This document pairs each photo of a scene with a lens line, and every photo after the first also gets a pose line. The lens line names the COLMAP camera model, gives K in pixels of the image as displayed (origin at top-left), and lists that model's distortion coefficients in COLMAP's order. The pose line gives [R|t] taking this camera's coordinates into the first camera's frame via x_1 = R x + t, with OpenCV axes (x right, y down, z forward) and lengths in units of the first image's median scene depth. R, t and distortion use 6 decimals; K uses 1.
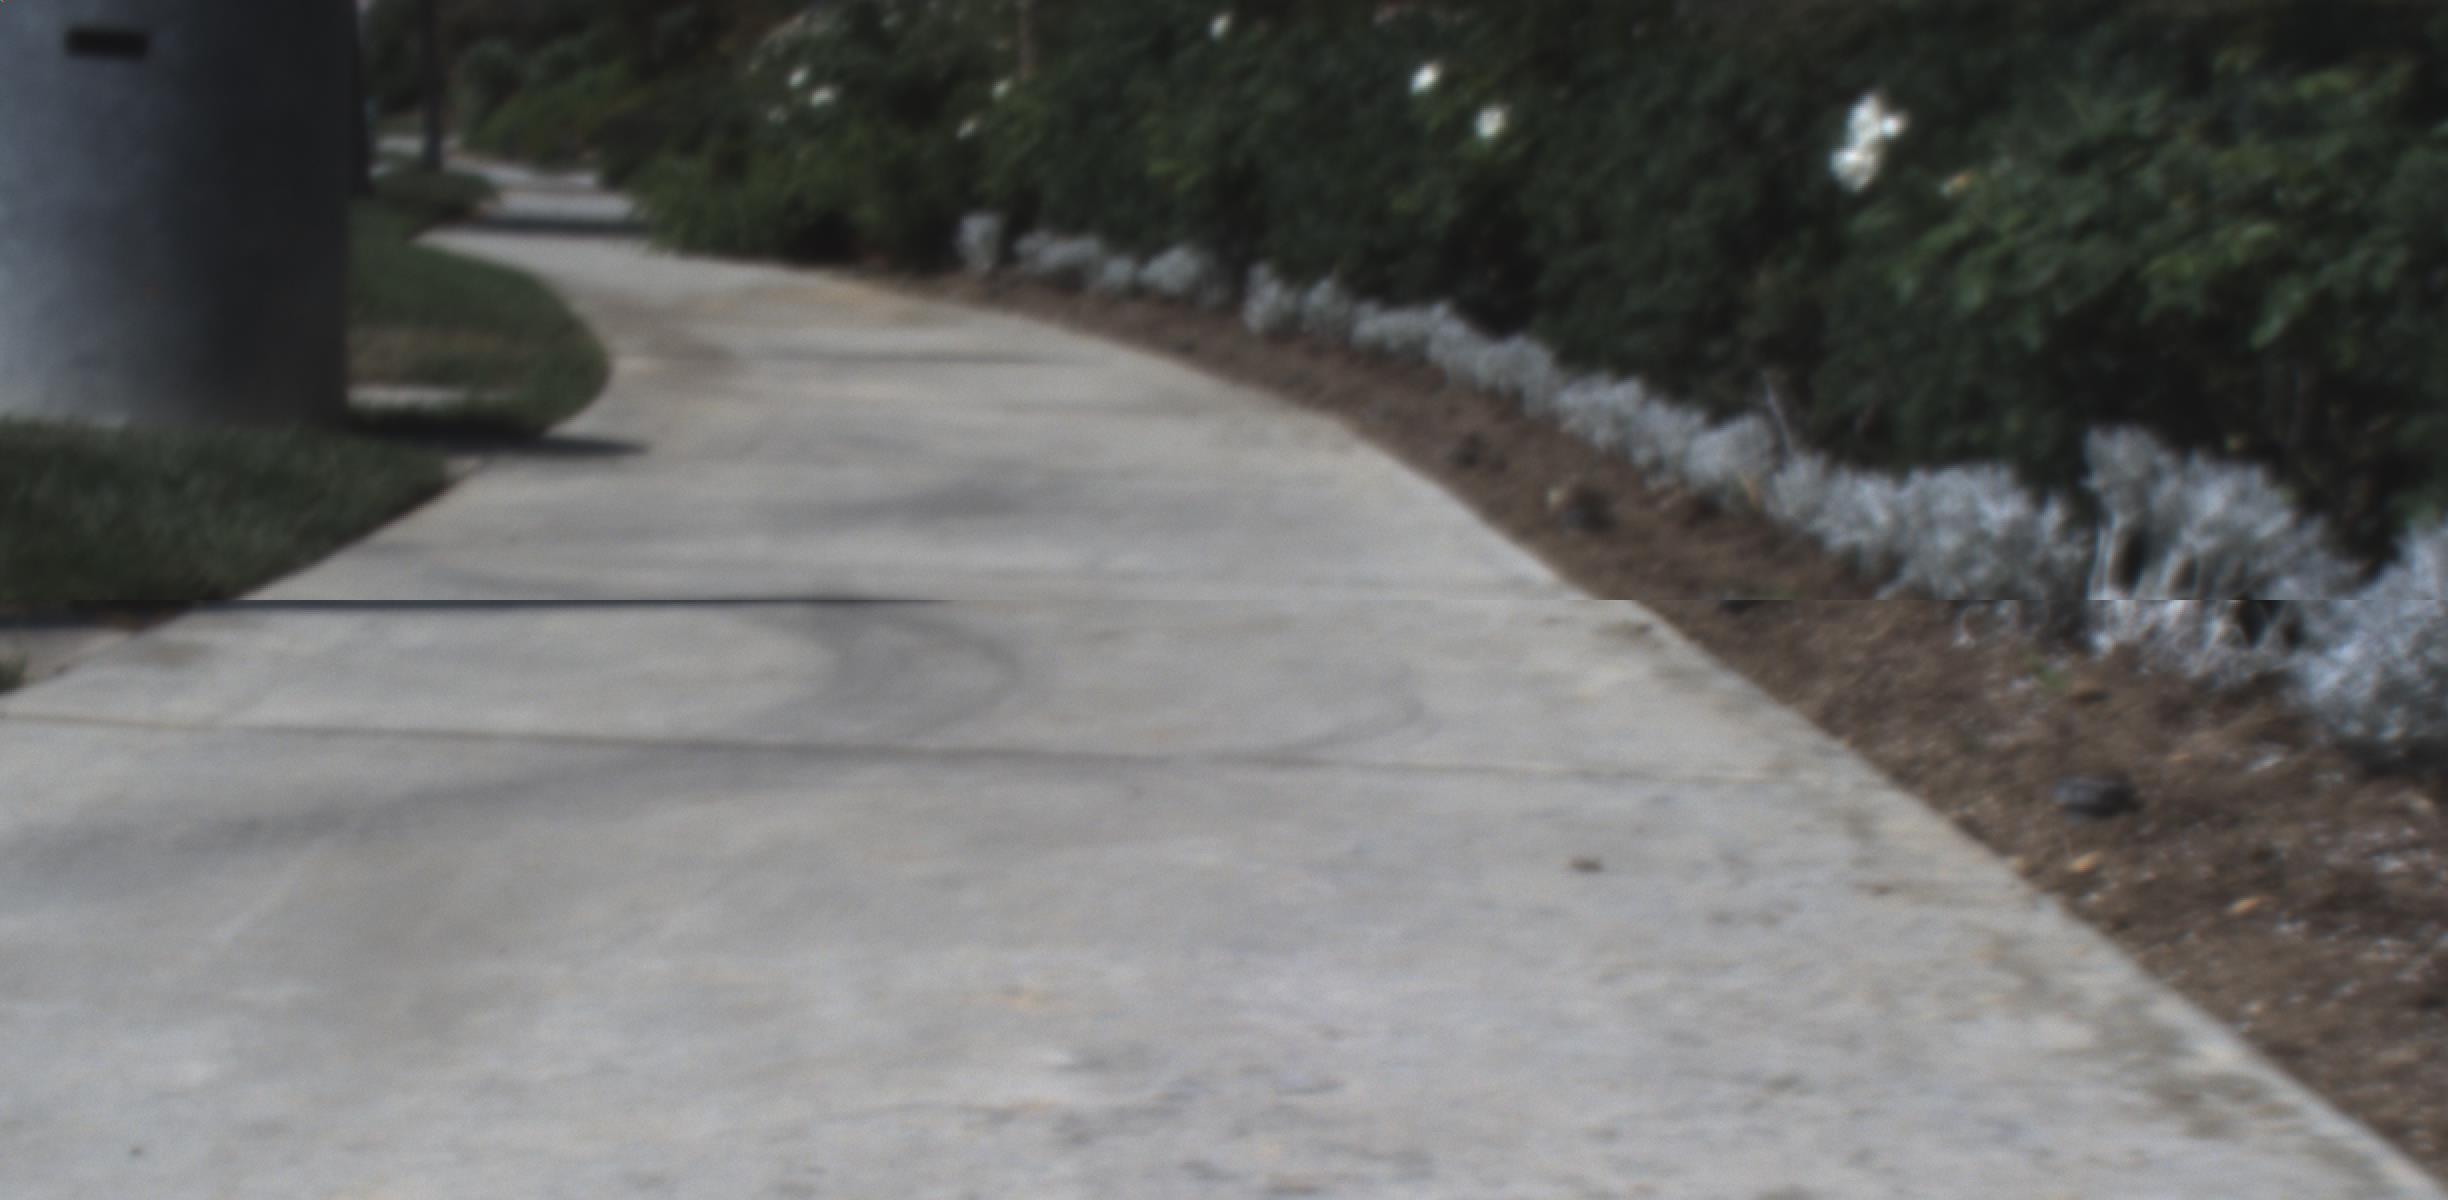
lens RADIAL K [[5157.1, 0, 1224.0], [0, 5157.1, 600.0], [0, 0, 1]] dist [-0.017406, -0.049665]
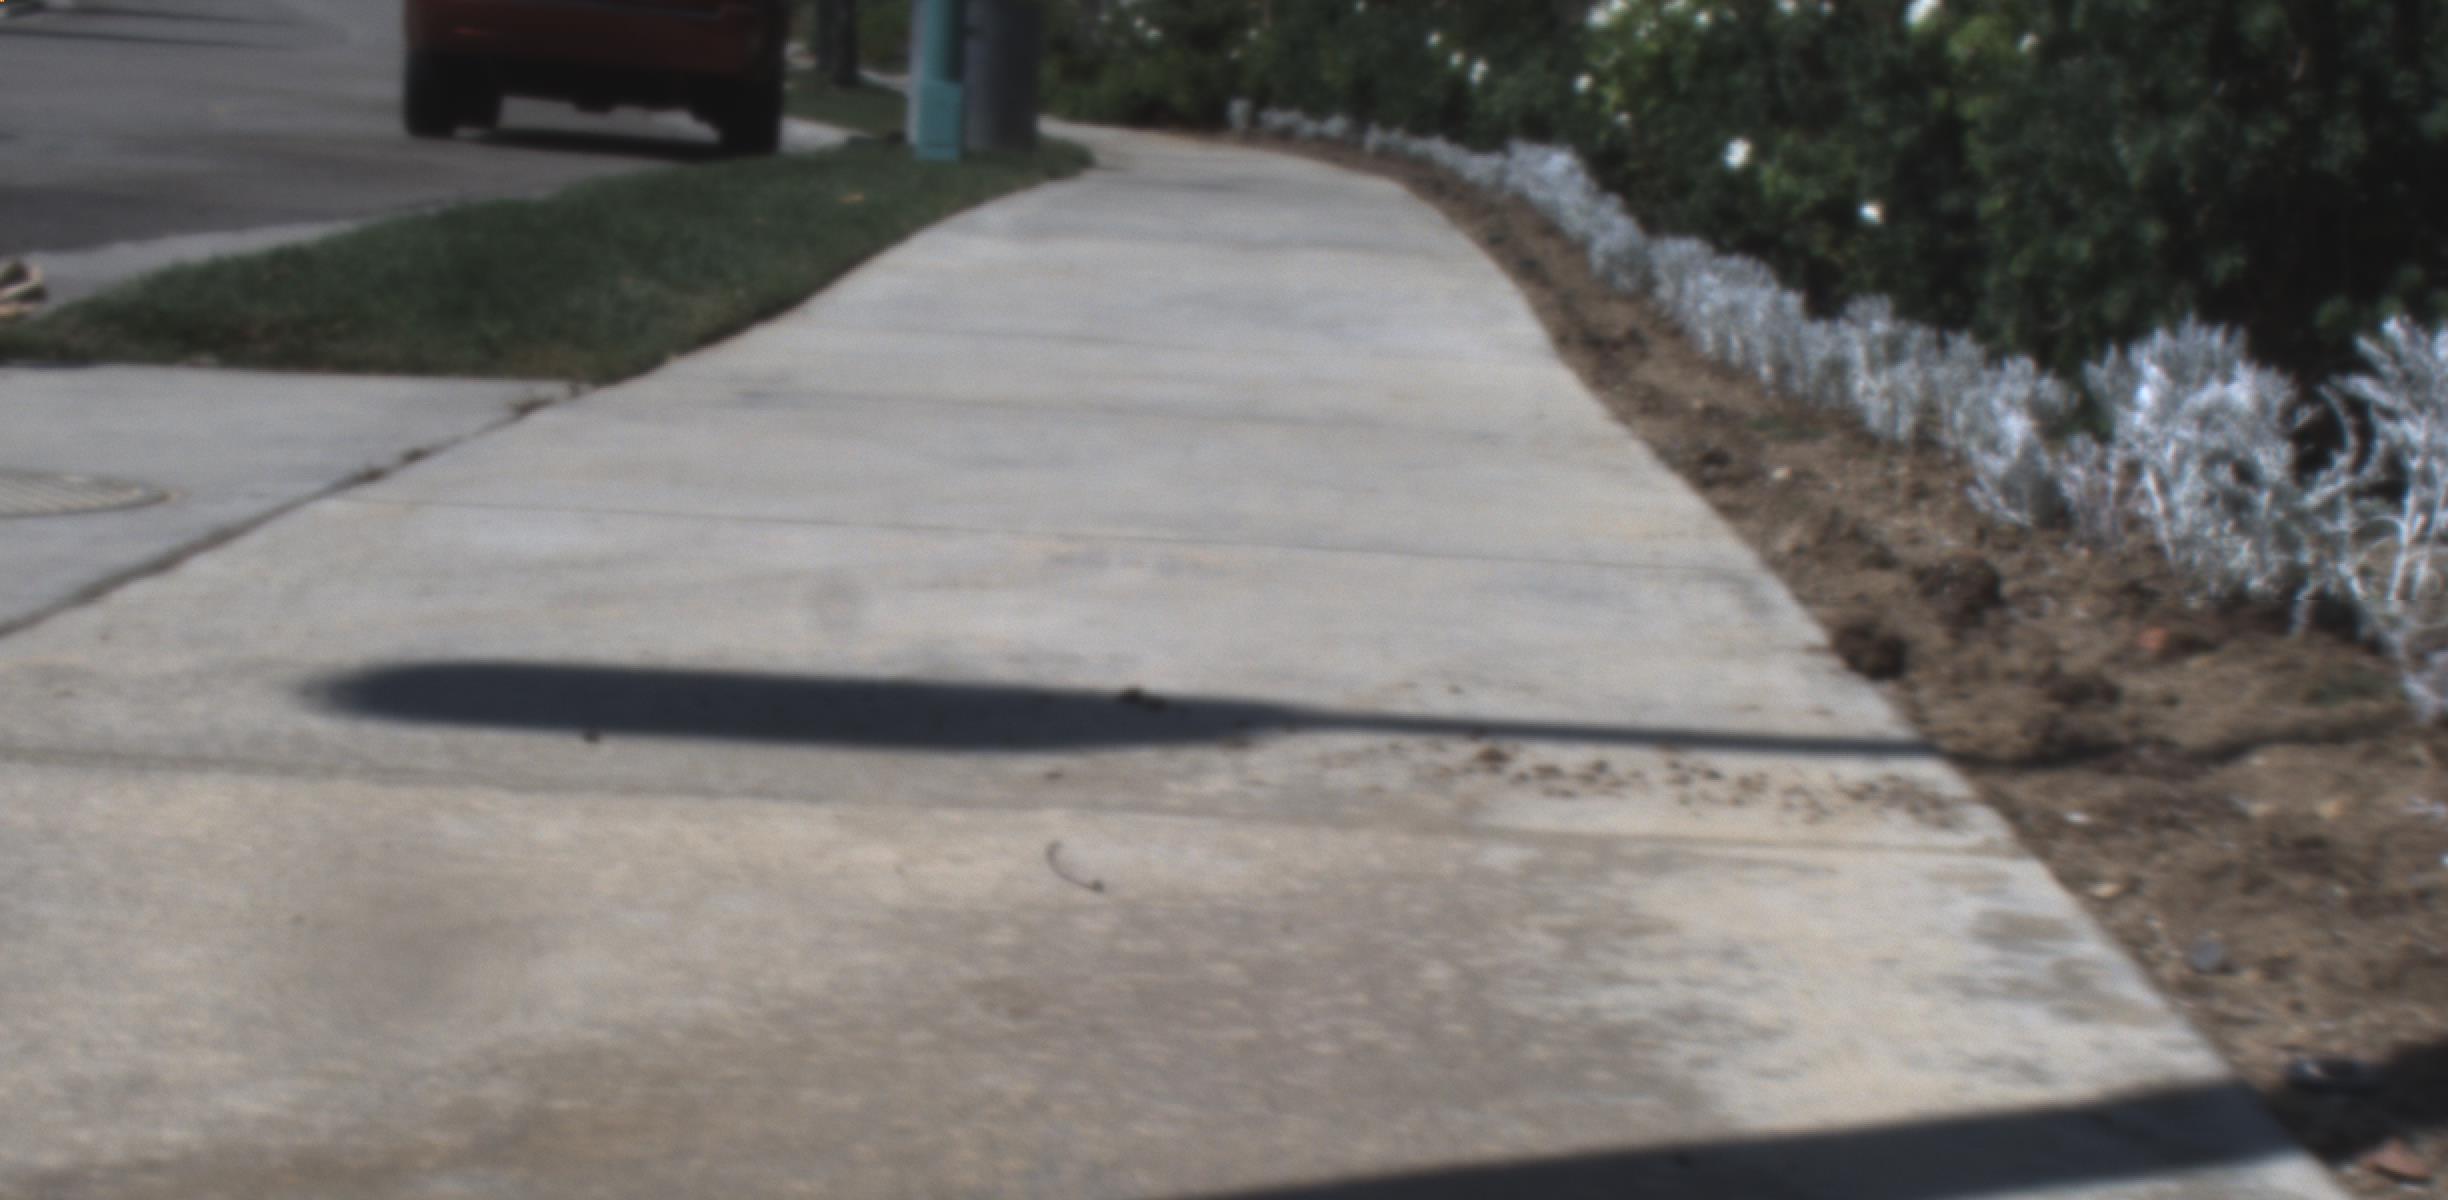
lens RADIAL K [[5157.1, 0, 1224.0], [0, 5157.1, 600.0], [0, 0, 1]] dist [-0.017406, -0.049665]
pose [[0.998786, 0.017920, -0.045881, 0.054937], [-0.017124, 0.999697, 0.017674, 0.112558], [0.046184, -0.016867, 0.998791, -1.333528]]
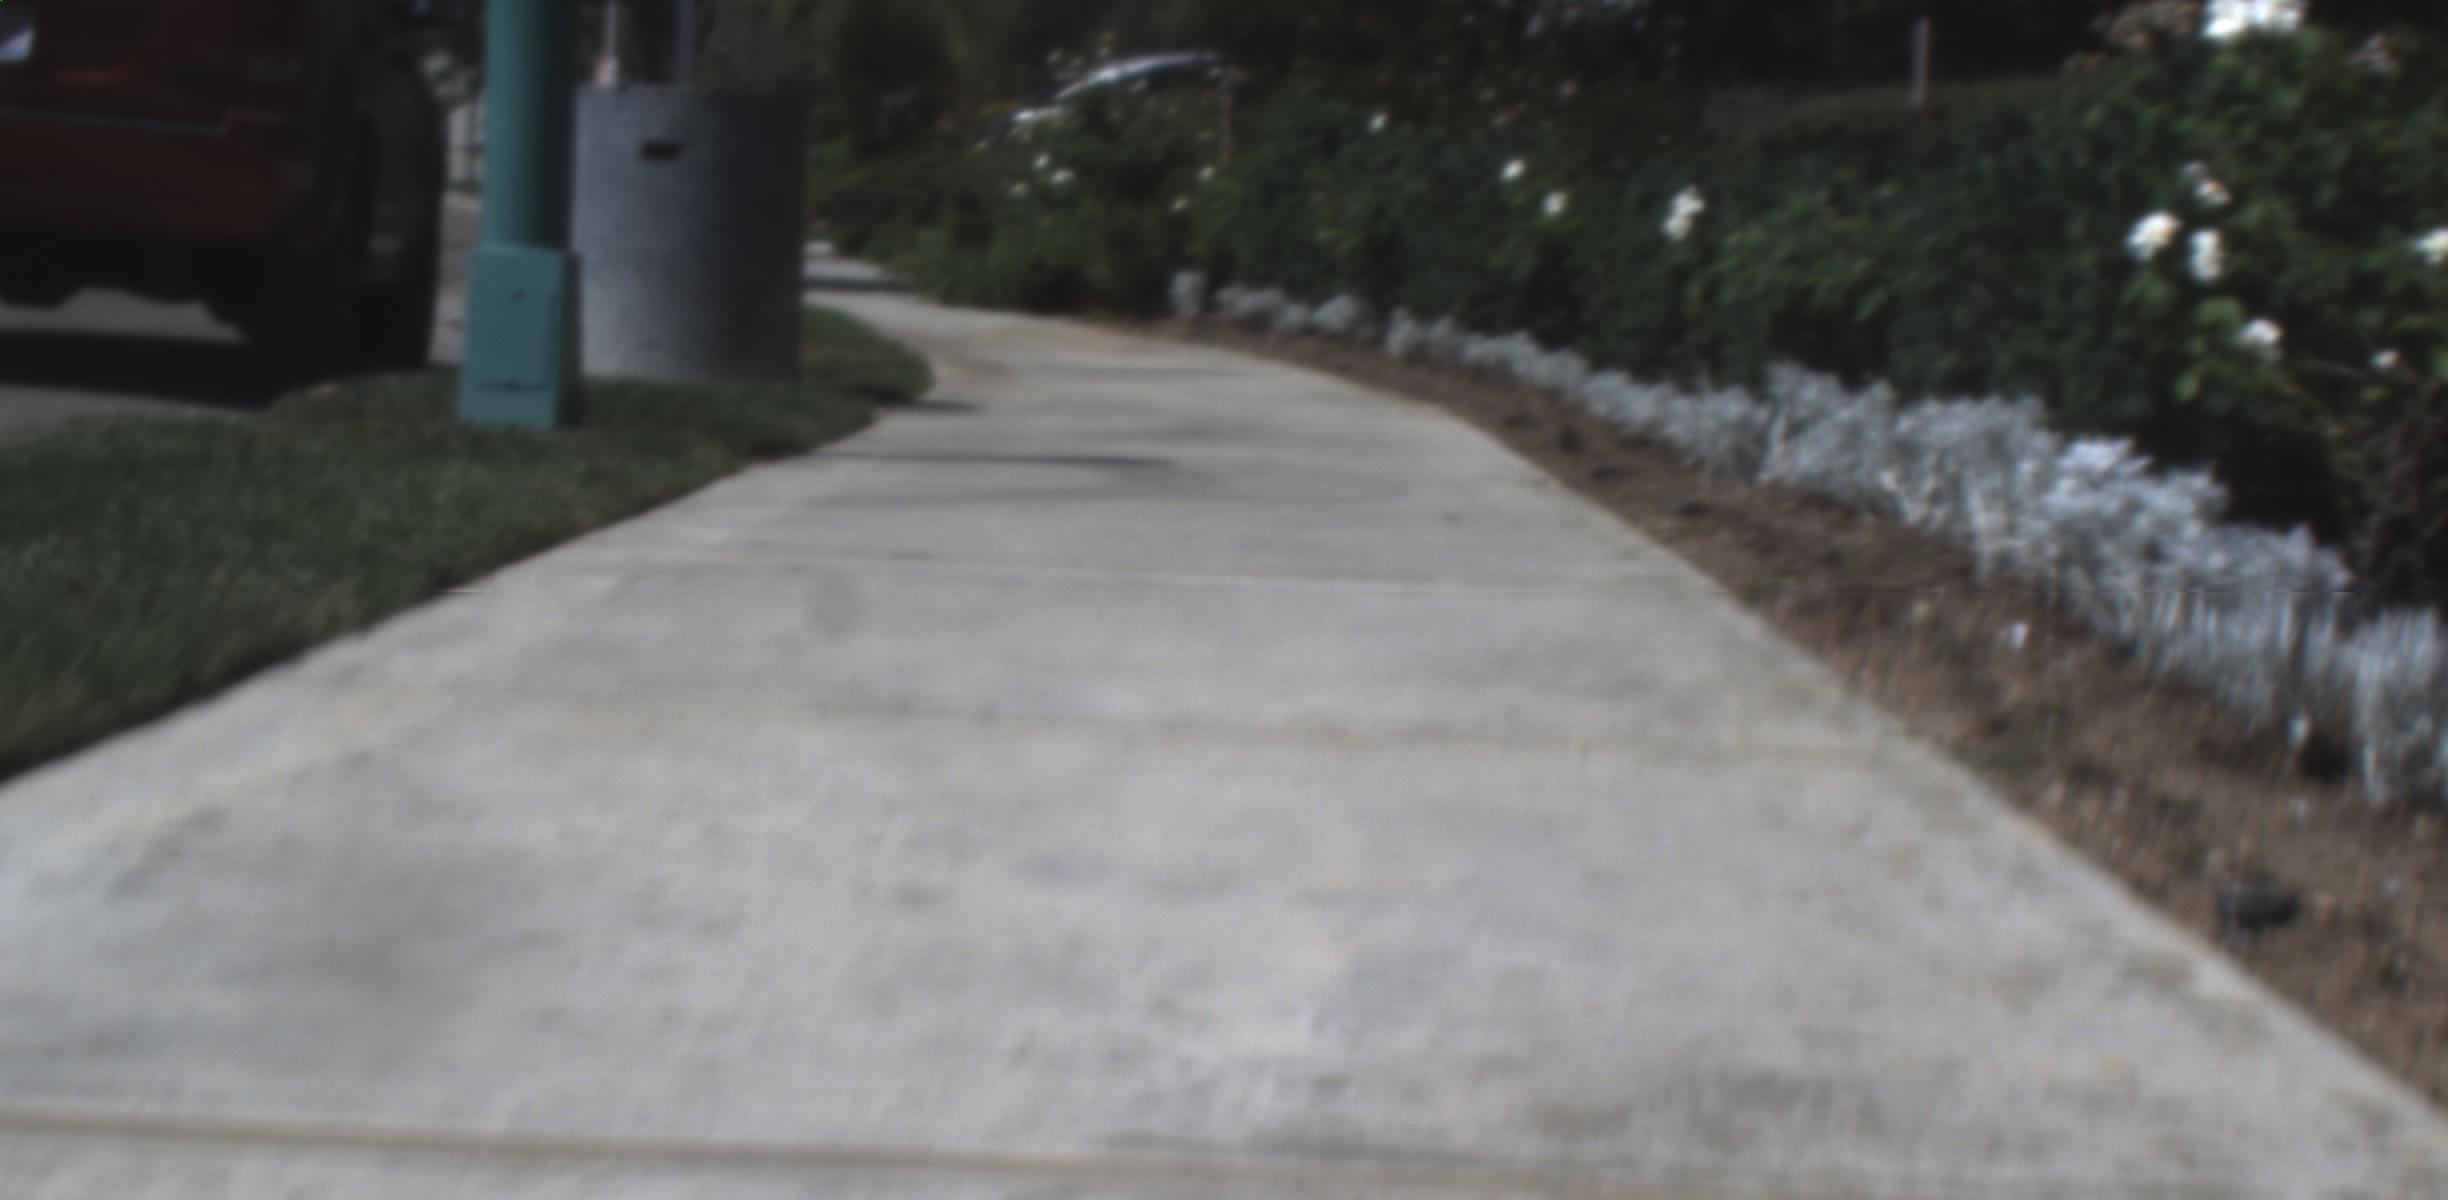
lens RADIAL K [[5157.1, 0, 1224.0], [0, 5157.1, 600.0], [0, 0, 1]] dist [-0.017406, -0.049665]
pose [[0.999251, 0.008428, -0.037762, 0.014819], [-0.008977, 0.999856, -0.014397, 0.035347], [0.037635, 0.014725, 0.999183, -0.390859]]
